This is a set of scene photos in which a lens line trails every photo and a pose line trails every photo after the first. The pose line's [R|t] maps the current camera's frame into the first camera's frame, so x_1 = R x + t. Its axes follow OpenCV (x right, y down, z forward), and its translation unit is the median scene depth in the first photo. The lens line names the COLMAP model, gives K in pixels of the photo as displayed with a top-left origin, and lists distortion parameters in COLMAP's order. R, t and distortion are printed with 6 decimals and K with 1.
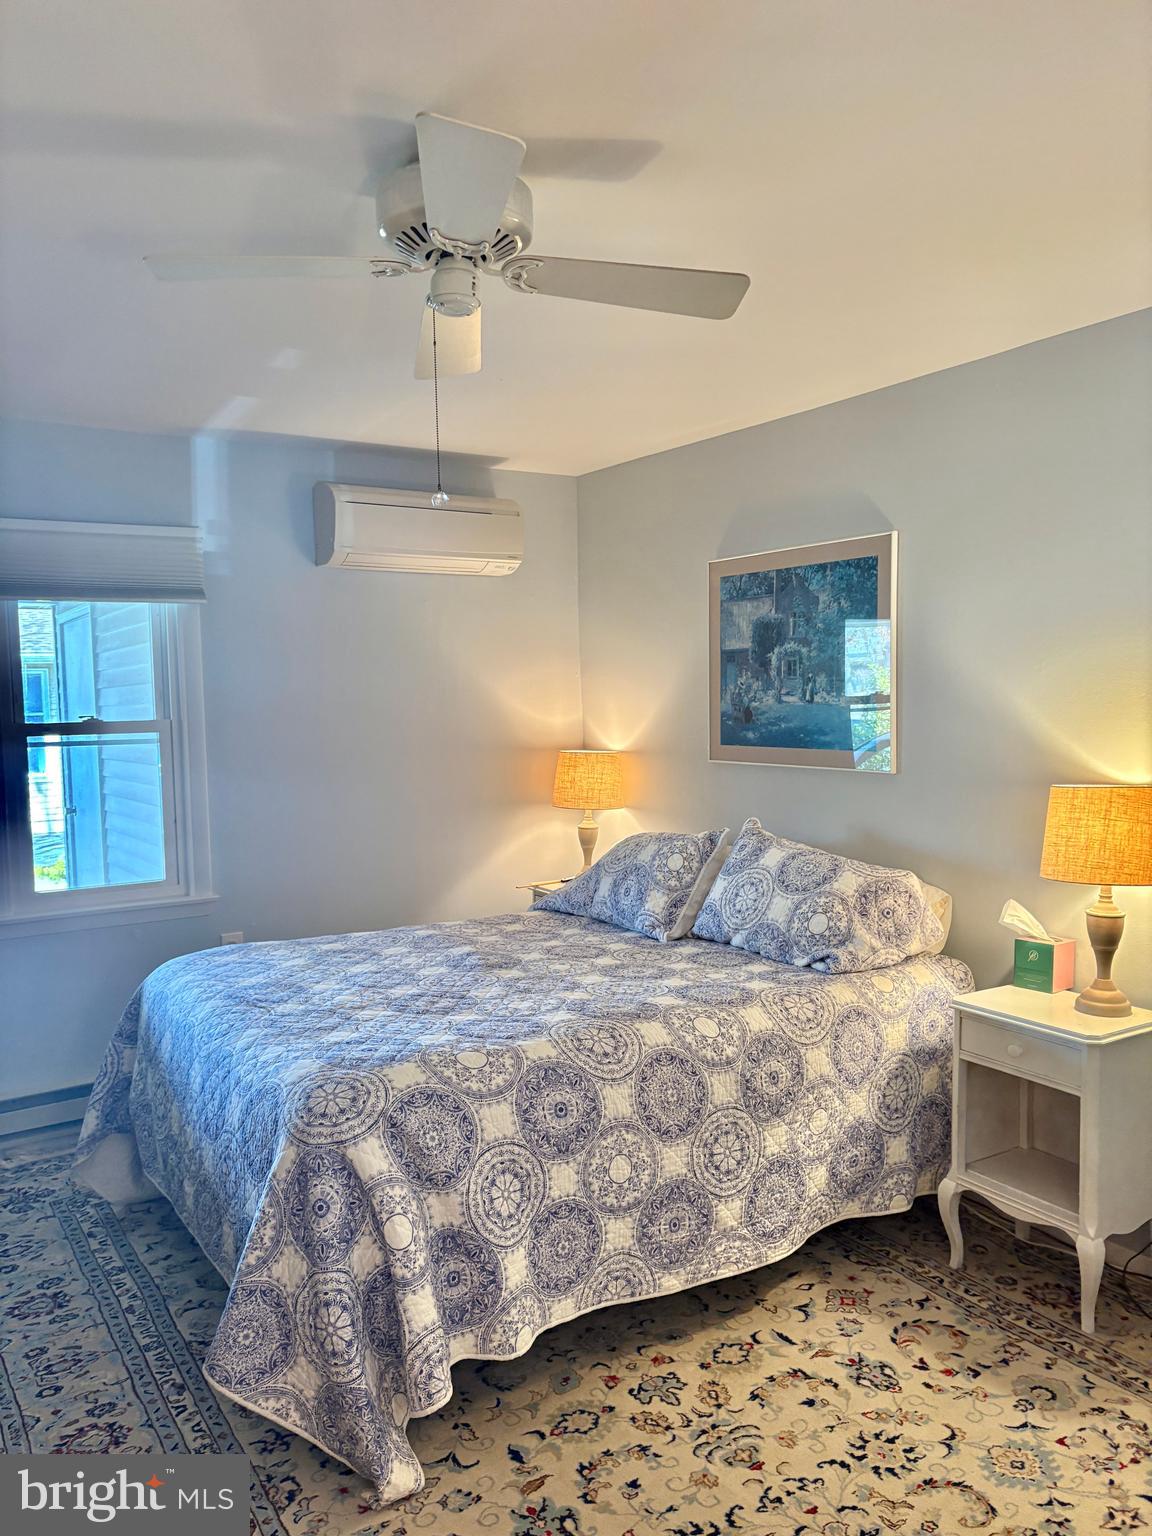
lens RADIAL K [[1154.8, 0, 576.0], [0, 1154.8, 768.0], [0, 0, 1]] dist [0.054016, -0.052148]
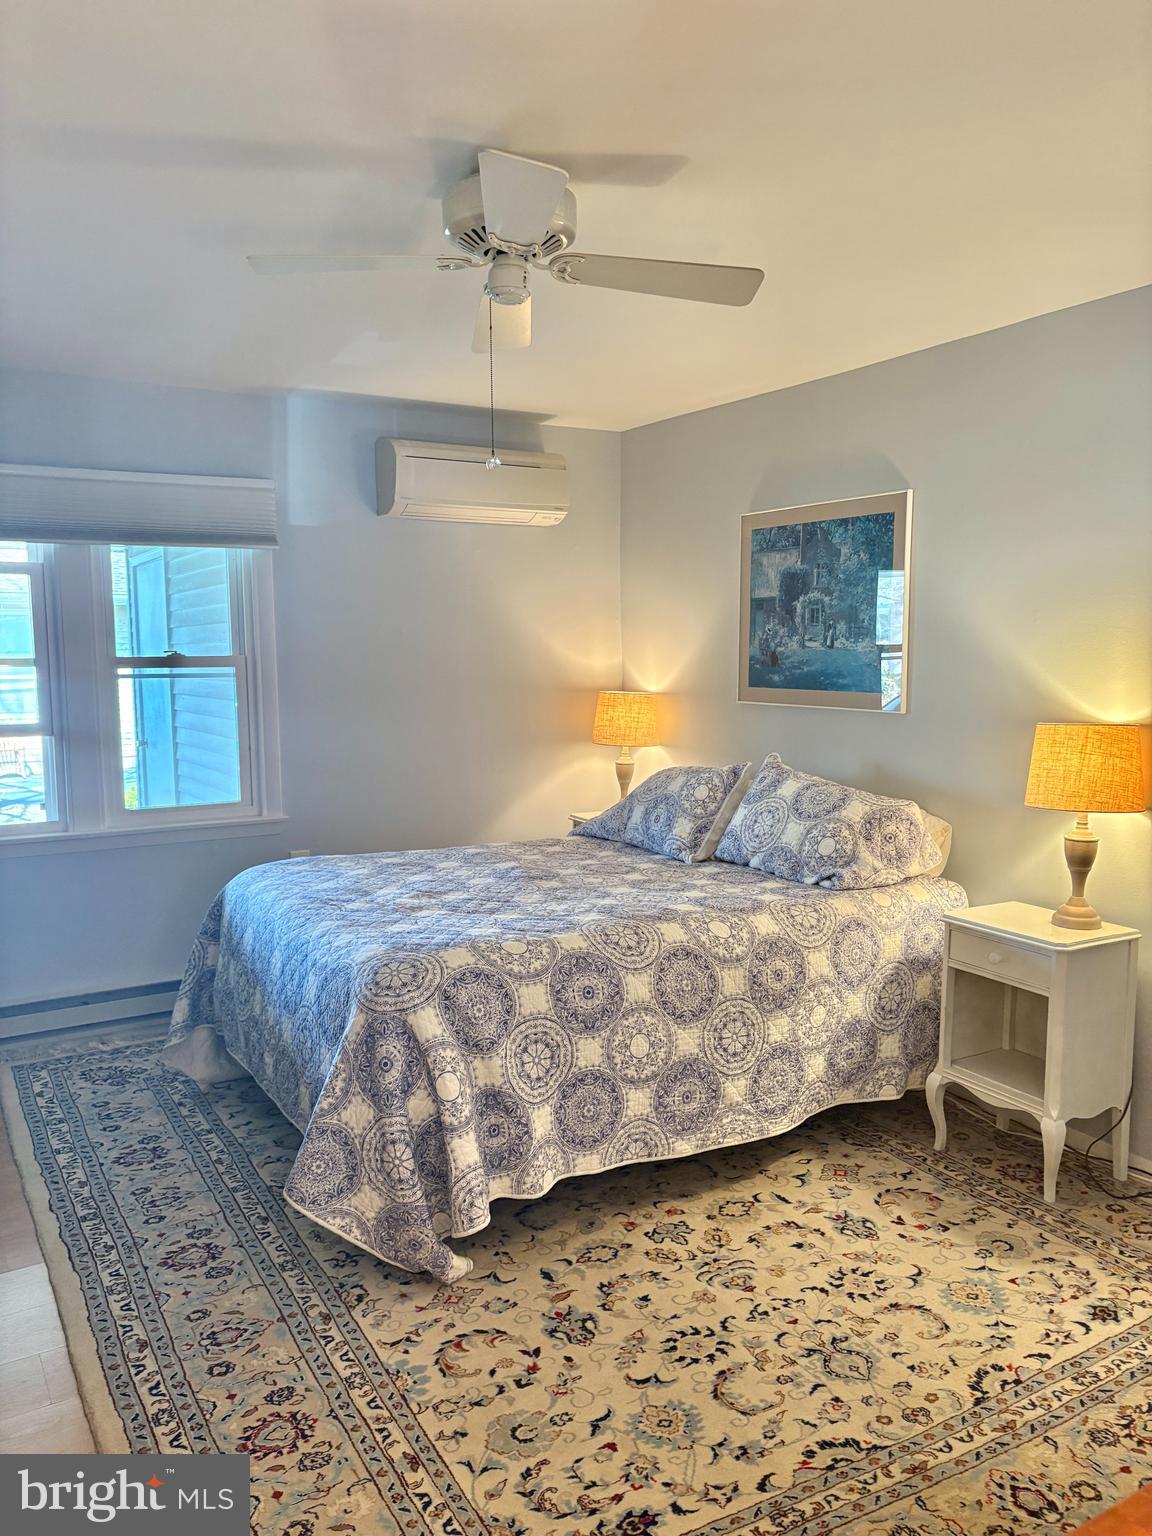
lens RADIAL K [[1154.8, 0, 576.0], [0, 1154.8, 768.0], [0, 0, 1]] dist [0.054016, -0.052148]
pose [[0.999056, 0.017994, -0.039527, 0.013501], [-0.016239, 0.998887, 0.044293, 0.016484], [0.040280, -0.043610, 0.998236, -0.135338]]
